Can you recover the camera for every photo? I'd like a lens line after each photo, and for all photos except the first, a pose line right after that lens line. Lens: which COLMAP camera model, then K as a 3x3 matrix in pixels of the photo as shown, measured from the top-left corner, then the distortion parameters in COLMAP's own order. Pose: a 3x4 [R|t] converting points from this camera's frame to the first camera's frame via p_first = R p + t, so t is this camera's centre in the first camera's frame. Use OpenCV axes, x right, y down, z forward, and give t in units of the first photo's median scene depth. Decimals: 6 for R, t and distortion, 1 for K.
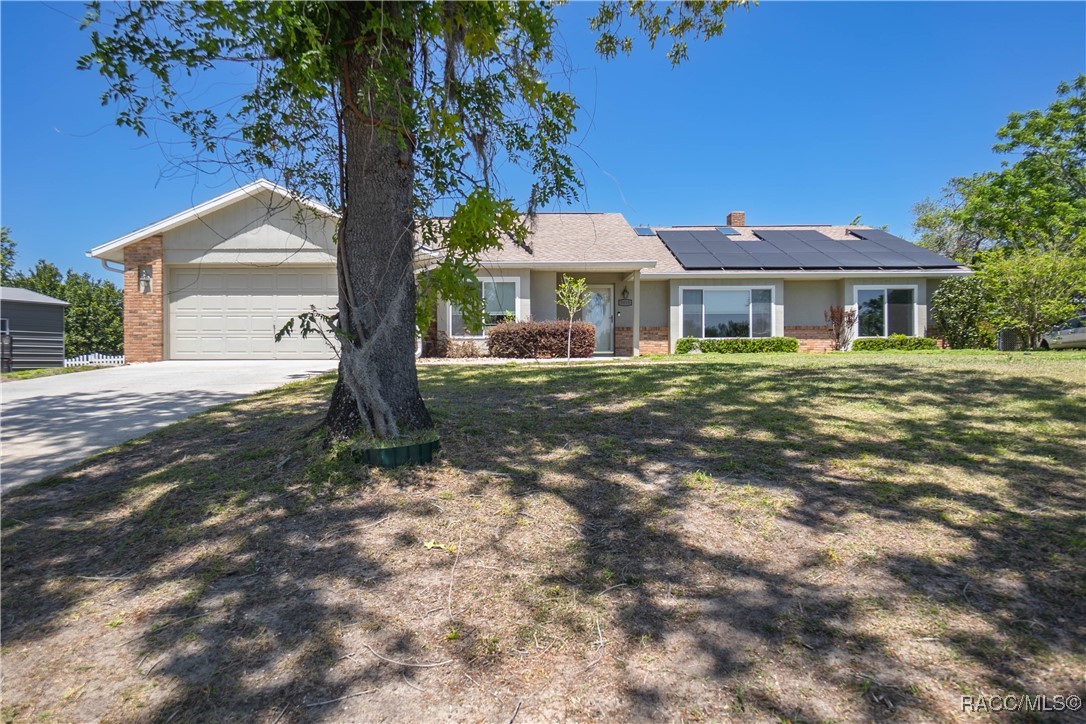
lens RADIAL K [[658.8, 0, 543.0], [0, 658.8, 362.0], [0, 0, 1]] dist [0.003004, 0.000817]
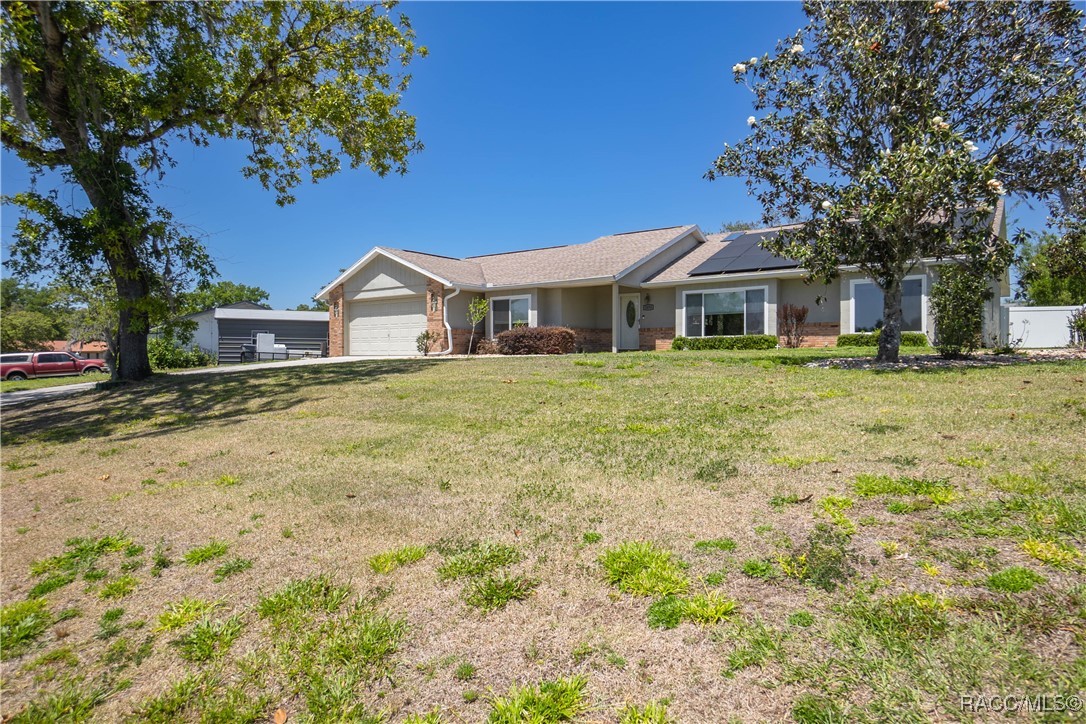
lens RADIAL K [[658.8, 0, 543.0], [0, 658.8, 362.0], [0, 0, 1]] dist [0.003004, 0.000817]
pose [[0.789127, 0.007348, -0.614186, 0.773852], [-0.003395, 0.999965, 0.007601, -0.001673], [0.614221, -0.003913, 0.789125, -0.043014]]
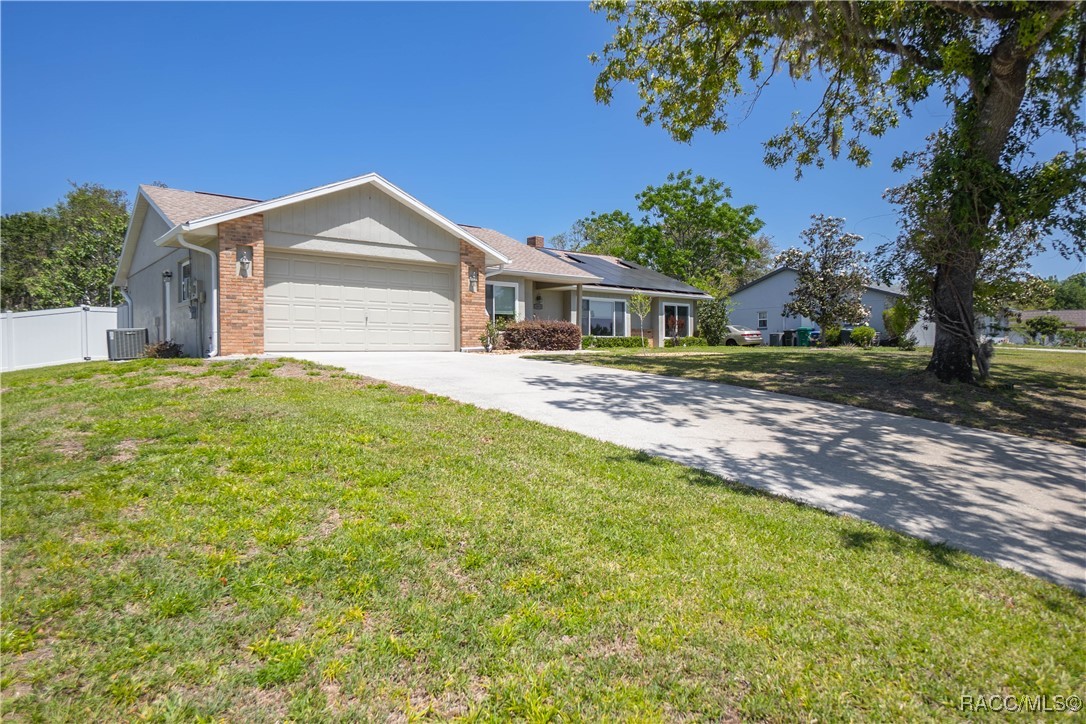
lens RADIAL K [[658.8, 0, 543.0], [0, 658.8, 362.0], [0, 0, 1]] dist [0.003004, 0.000817]
pose [[0.769451, -0.008272, 0.638652, -0.731463], [0.003381, 0.999955, 0.008877, 0.003694], [-0.638697, -0.004671, 0.769444, 0.044865]]
